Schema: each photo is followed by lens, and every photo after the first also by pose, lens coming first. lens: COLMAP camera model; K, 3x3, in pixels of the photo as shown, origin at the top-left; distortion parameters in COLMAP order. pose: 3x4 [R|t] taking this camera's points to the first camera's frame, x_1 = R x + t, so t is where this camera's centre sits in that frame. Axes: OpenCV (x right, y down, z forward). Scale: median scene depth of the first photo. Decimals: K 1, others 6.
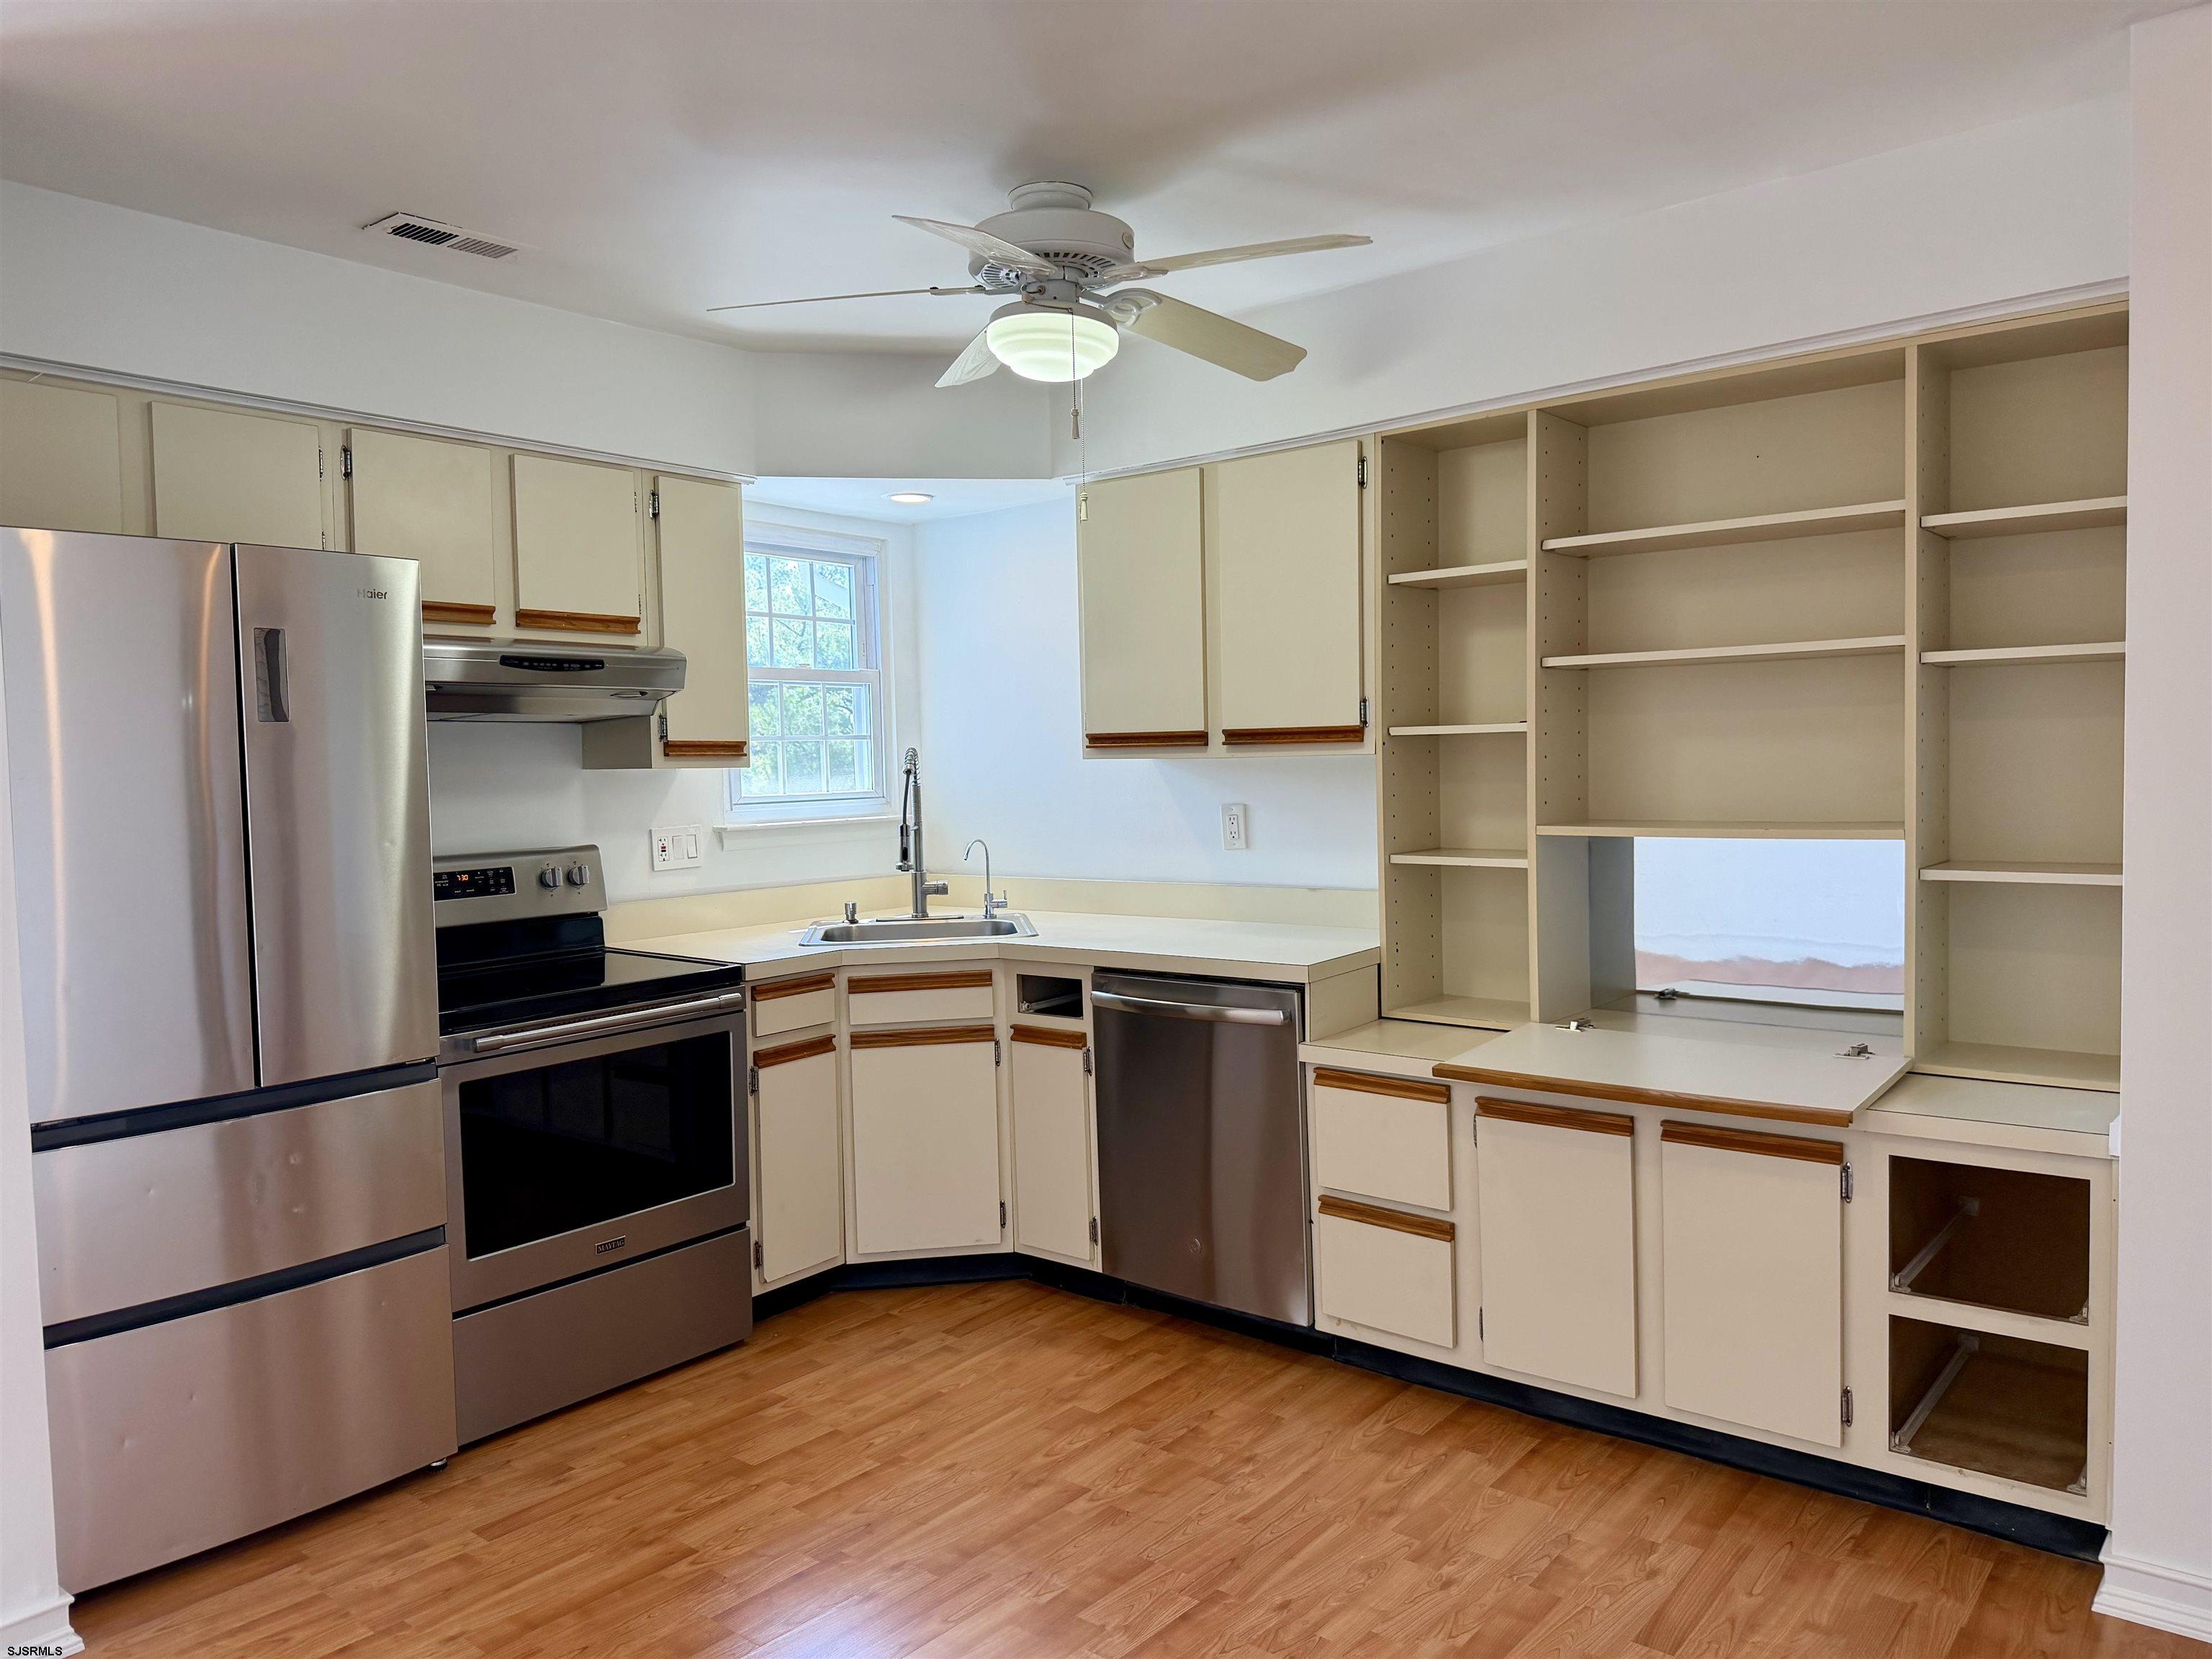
lens RADIAL K [[1503.0, 0, 1107.1], [0, 1503.0, 814.7], [0, 0, 1]] dist [-0.015927, -0.008935]
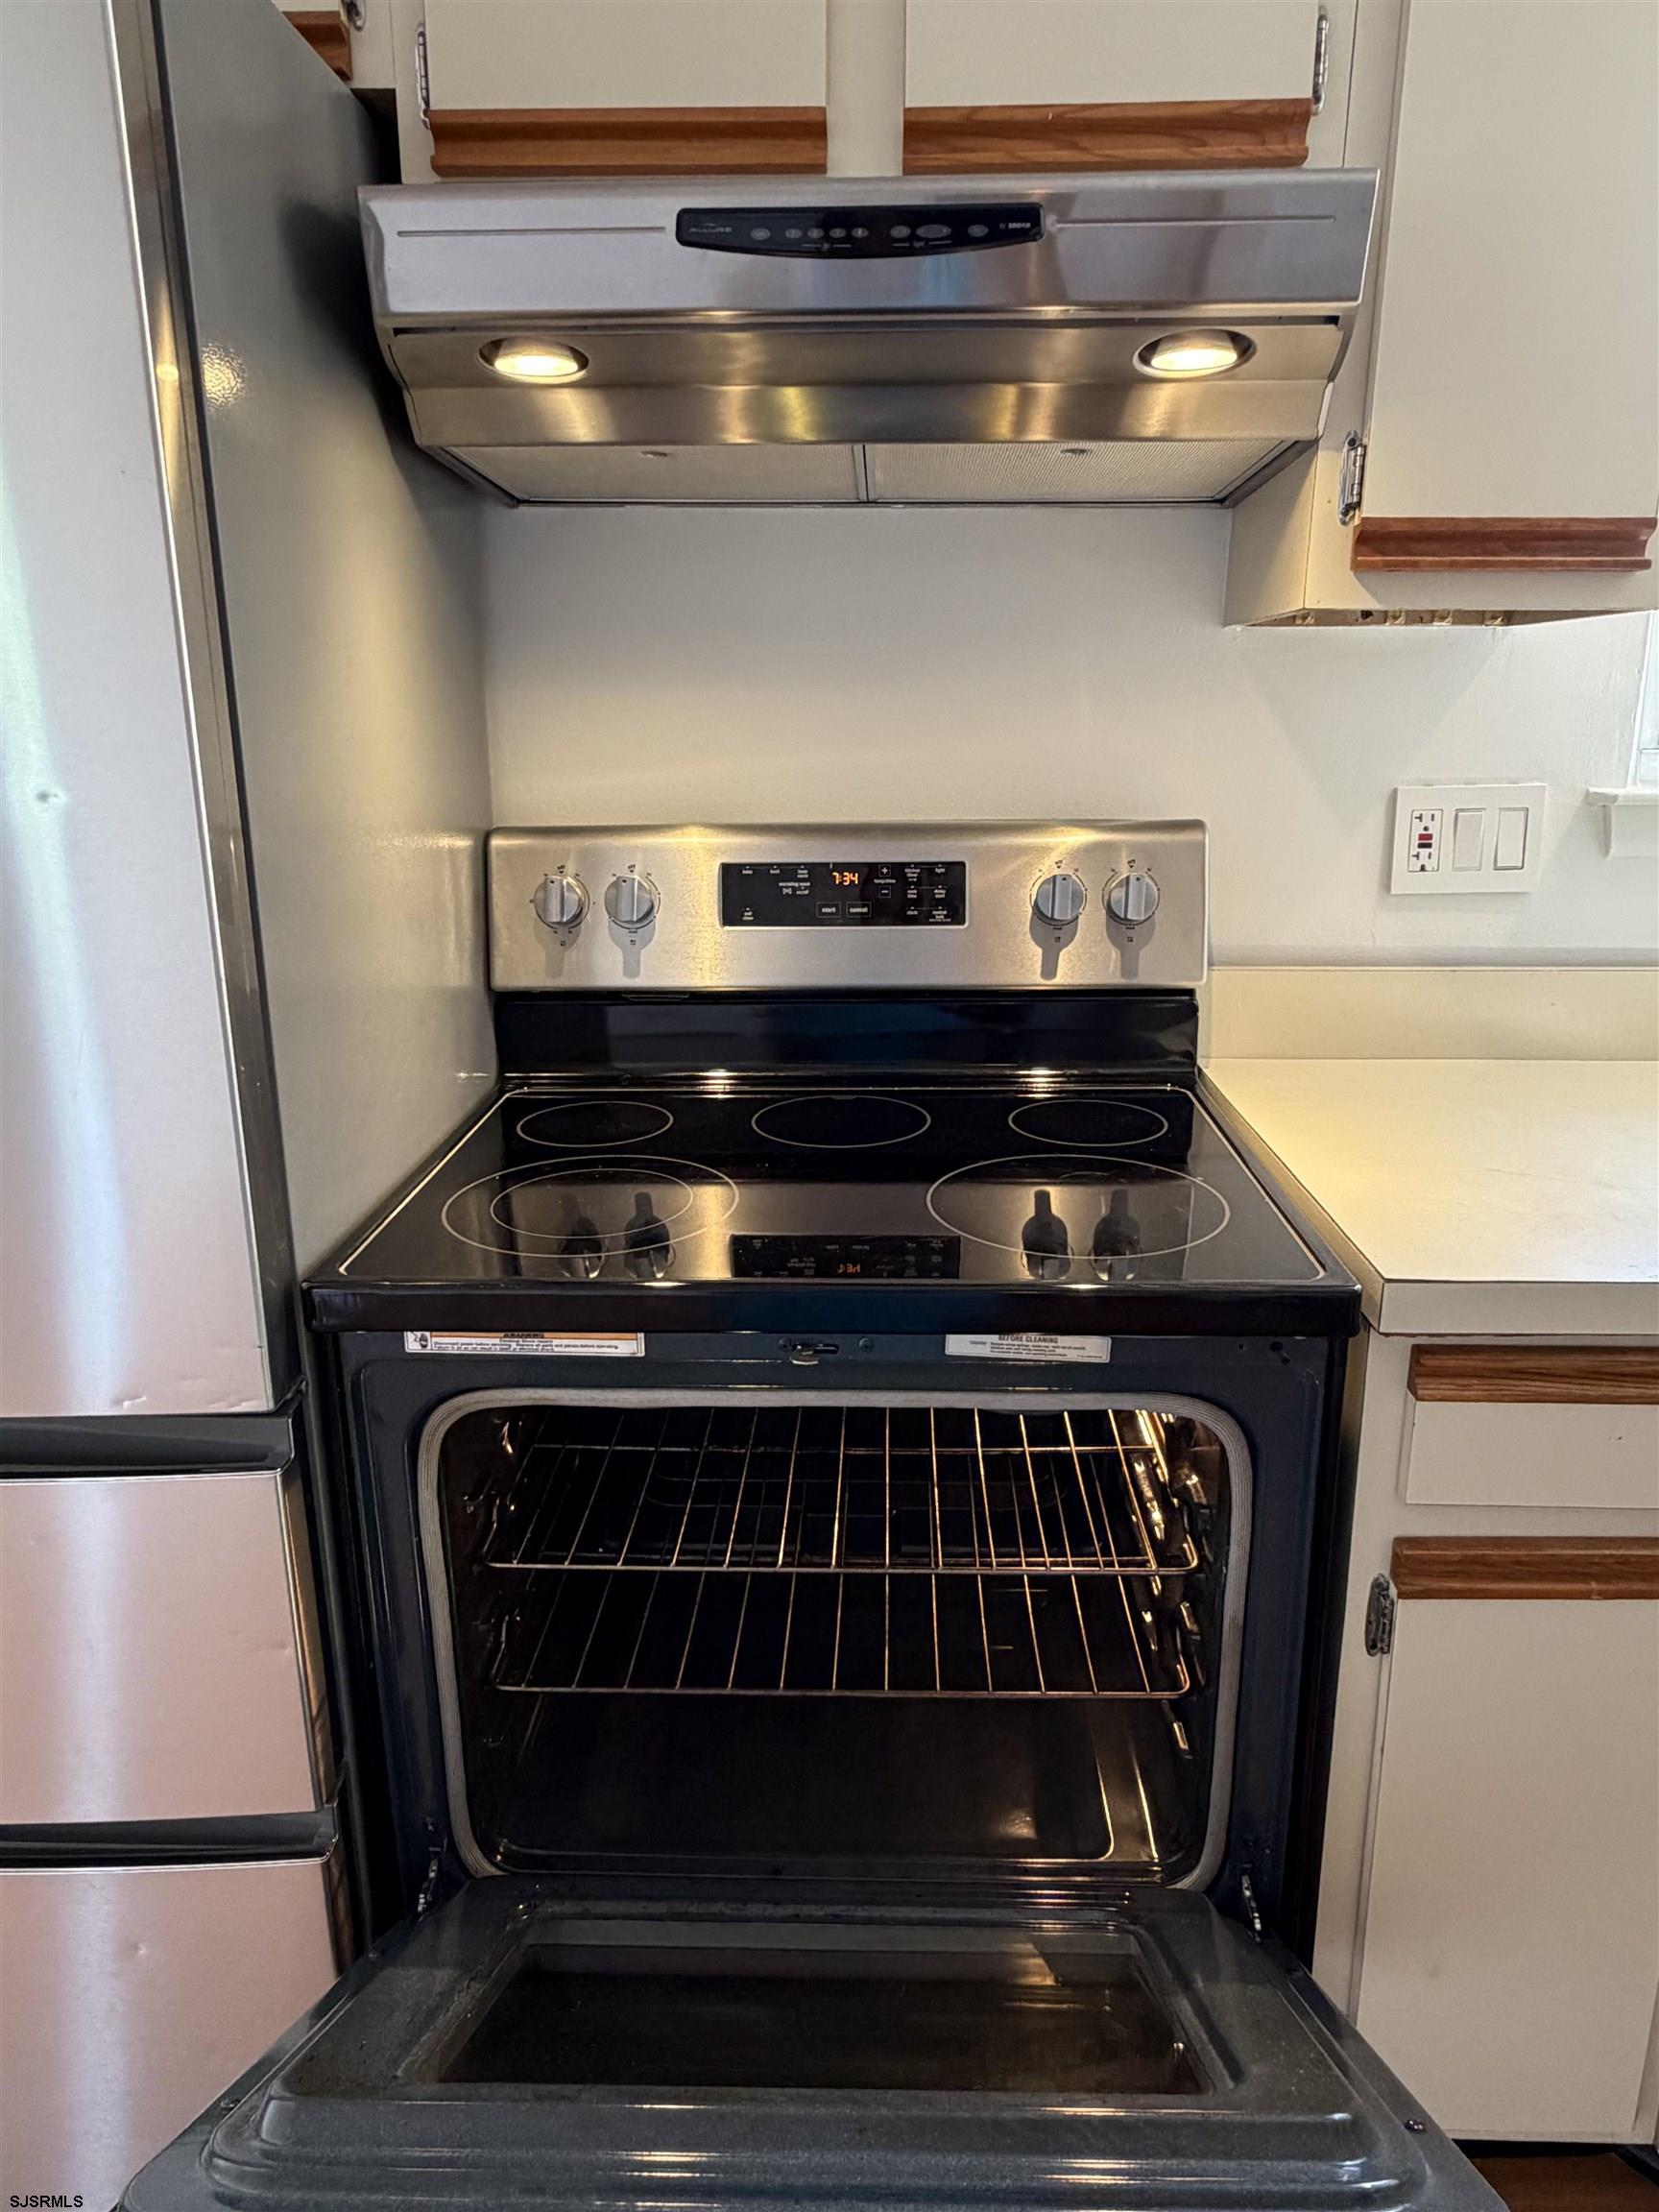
lens RADIAL K [[1451.2, 0, 837.2], [0, 1451.2, 1109.9], [0, 0, 1]] dist [-0.003543, -0.000776]
pose [[0.606393, 0.232110, -0.760534, -0.093905], [-0.038256, 0.963857, 0.263660, -0.004138], [0.794244, -0.130787, 0.593356, 0.728157]]
